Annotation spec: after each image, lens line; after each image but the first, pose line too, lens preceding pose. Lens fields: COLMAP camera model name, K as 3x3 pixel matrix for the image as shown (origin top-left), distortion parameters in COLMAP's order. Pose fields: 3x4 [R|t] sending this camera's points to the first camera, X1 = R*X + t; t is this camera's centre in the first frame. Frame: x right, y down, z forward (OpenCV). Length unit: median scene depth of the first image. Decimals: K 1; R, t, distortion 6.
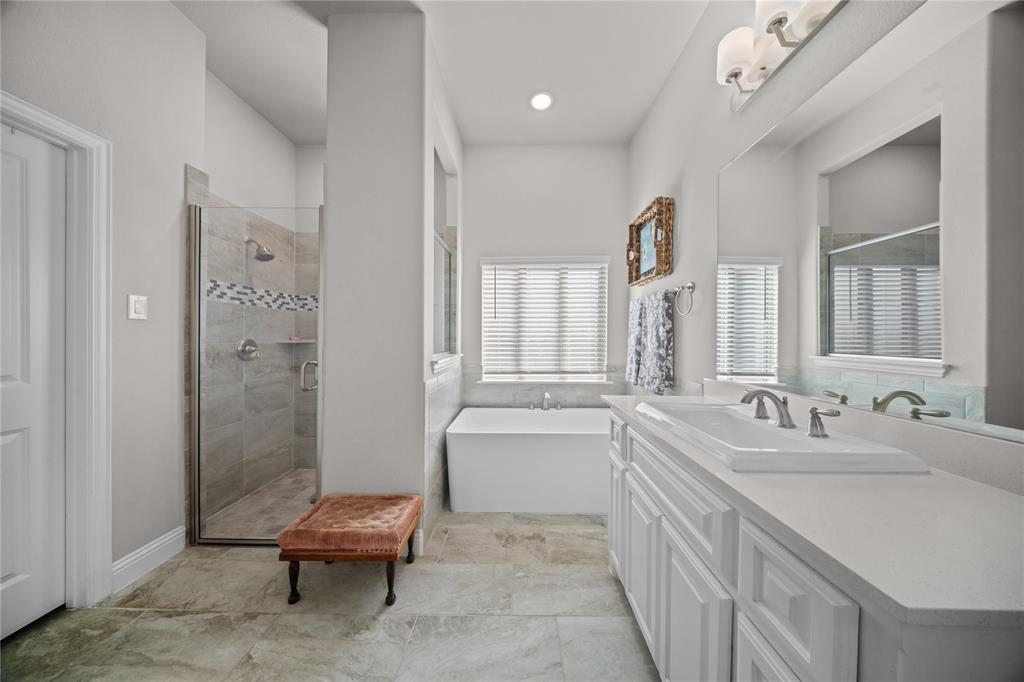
lens RADIAL K [[300.0, 0, 512.8], [0, 300.0, 340.9], [0, 0, 1]] dist [-0.005318, 0.000142]
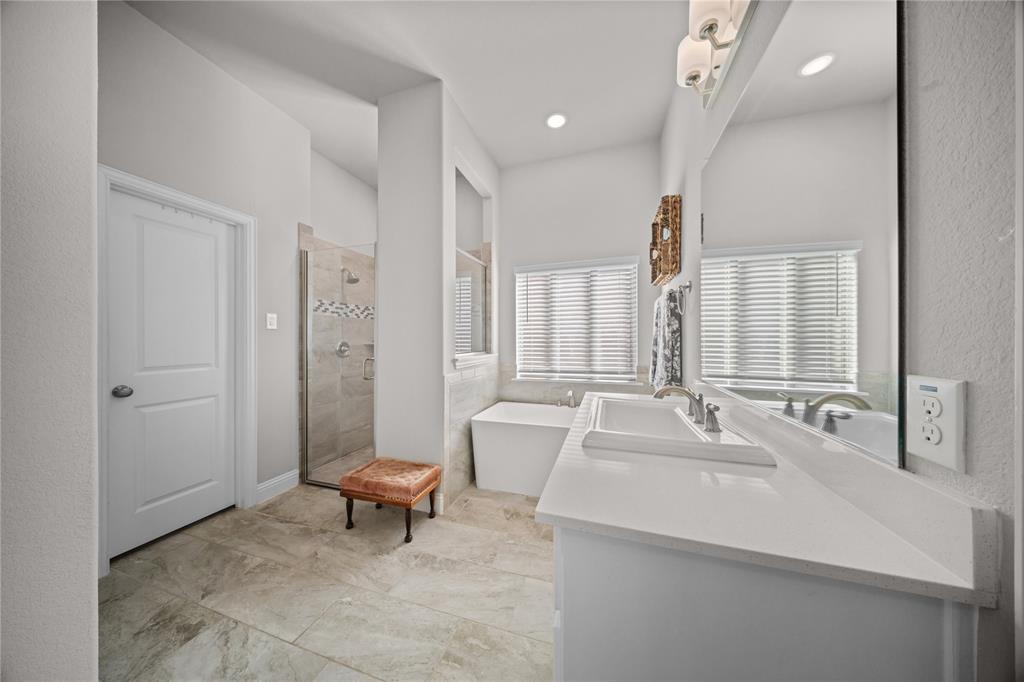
lens RADIAL K [[300.0, 0, 515.3], [0, 300.0, 341.8], [0, 0, 1]] dist [-0.005318, 0.000142]
pose [[0.958359, -0.004760, -0.285526, 0.324032], [0.004261, 0.999988, -0.002369, 0.001834], [0.285534, 0.001054, 0.958368, -0.100515]]
